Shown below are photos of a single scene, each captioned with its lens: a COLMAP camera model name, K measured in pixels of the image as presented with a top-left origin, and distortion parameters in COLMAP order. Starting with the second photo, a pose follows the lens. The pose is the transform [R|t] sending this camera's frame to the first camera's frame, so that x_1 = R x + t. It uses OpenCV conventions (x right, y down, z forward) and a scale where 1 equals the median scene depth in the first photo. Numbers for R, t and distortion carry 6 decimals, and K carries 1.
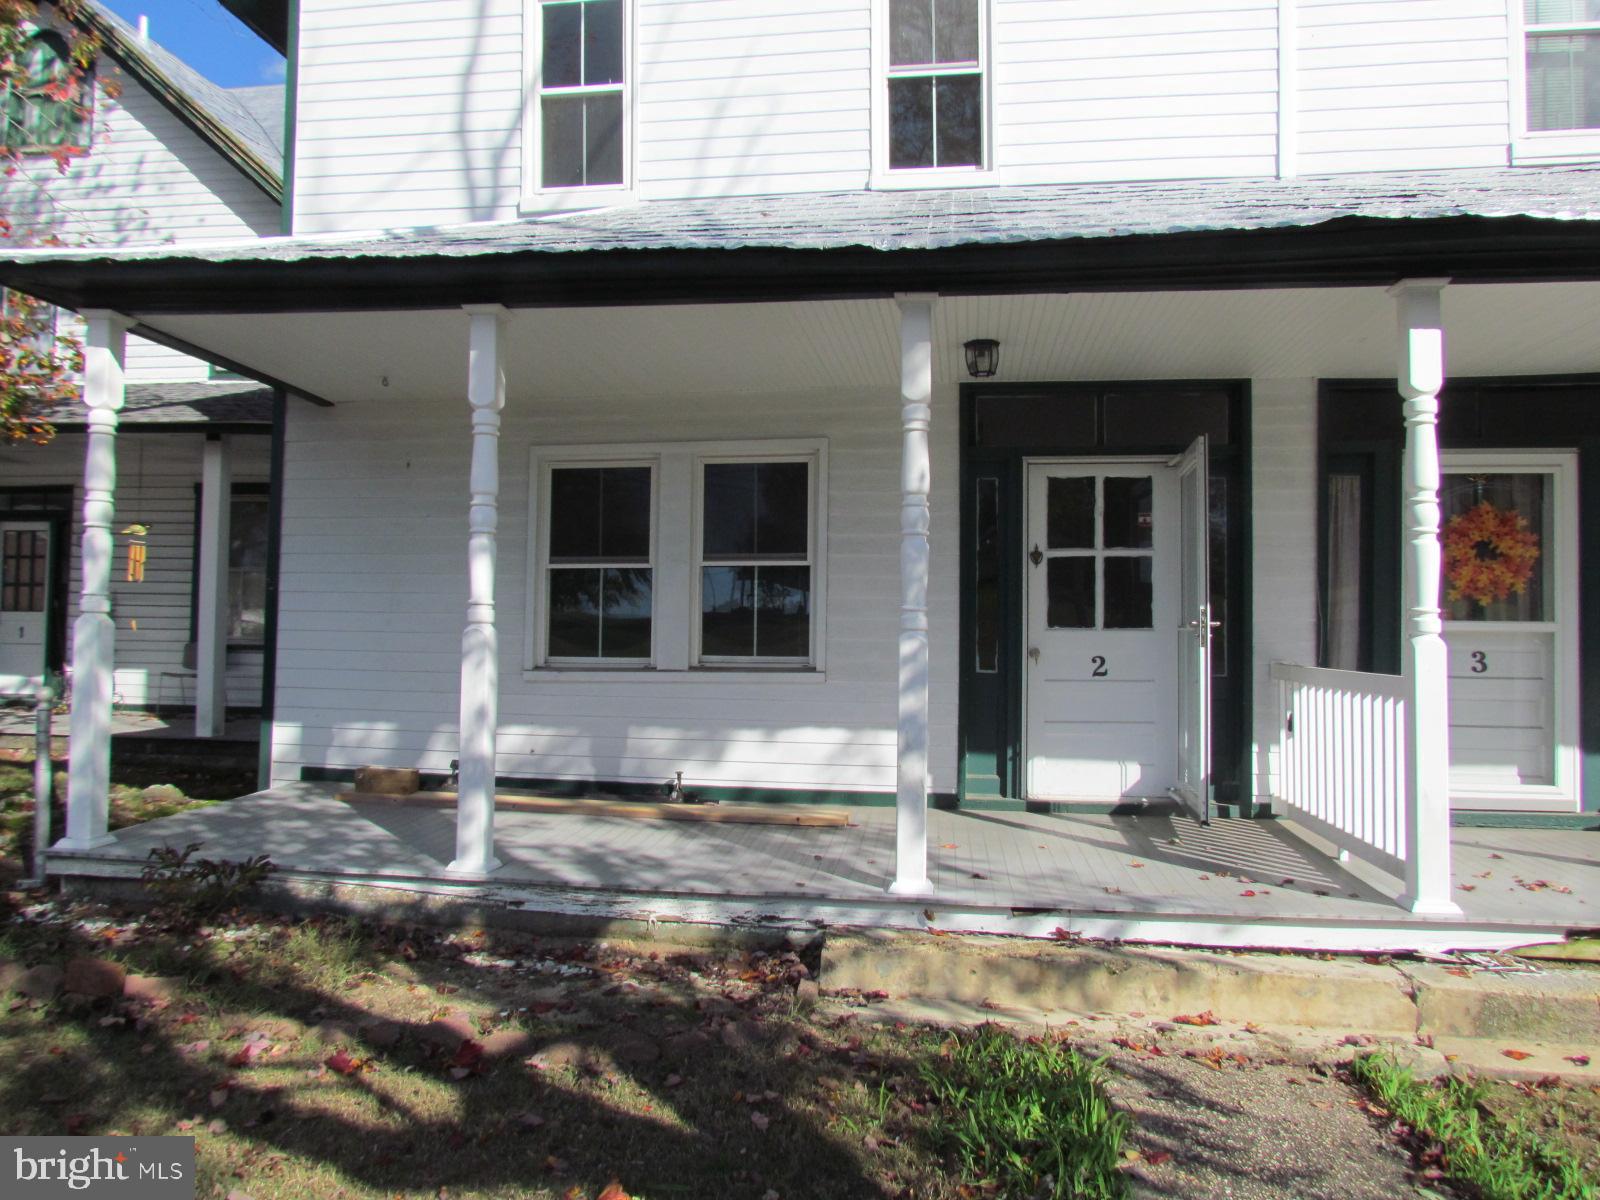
lens RADIAL K [[1091.6, 0, 797.1], [0, 1091.6, 590.7], [0, 0, 1]] dist [-0.044009, -0.001244]
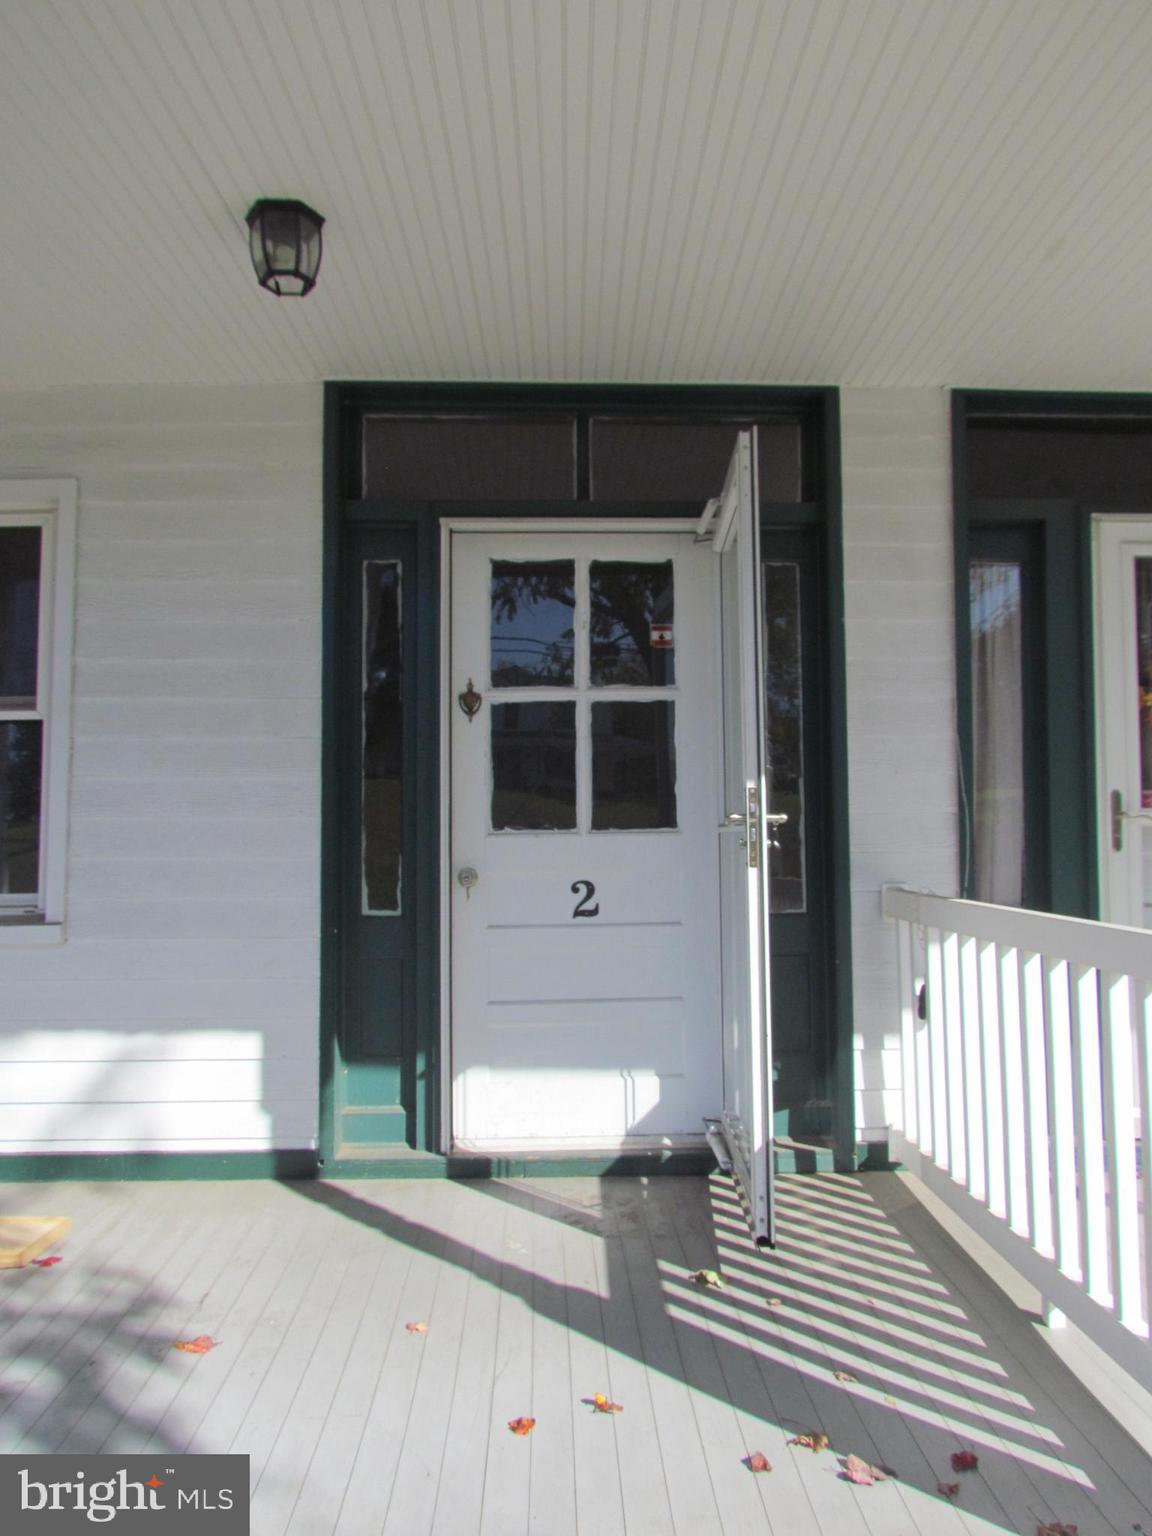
lens RADIAL K [[1078.4, 0, 576.0], [0, 1078.4, 768.0], [0, 0, 1]] dist [-0.013961, -0.000089]
pose [[0.986847, -0.008725, 0.161423, 0.186520], [0.012546, 0.999664, -0.022662, 0.015451], [-0.161171, 0.024389, 0.986625, 0.459728]]
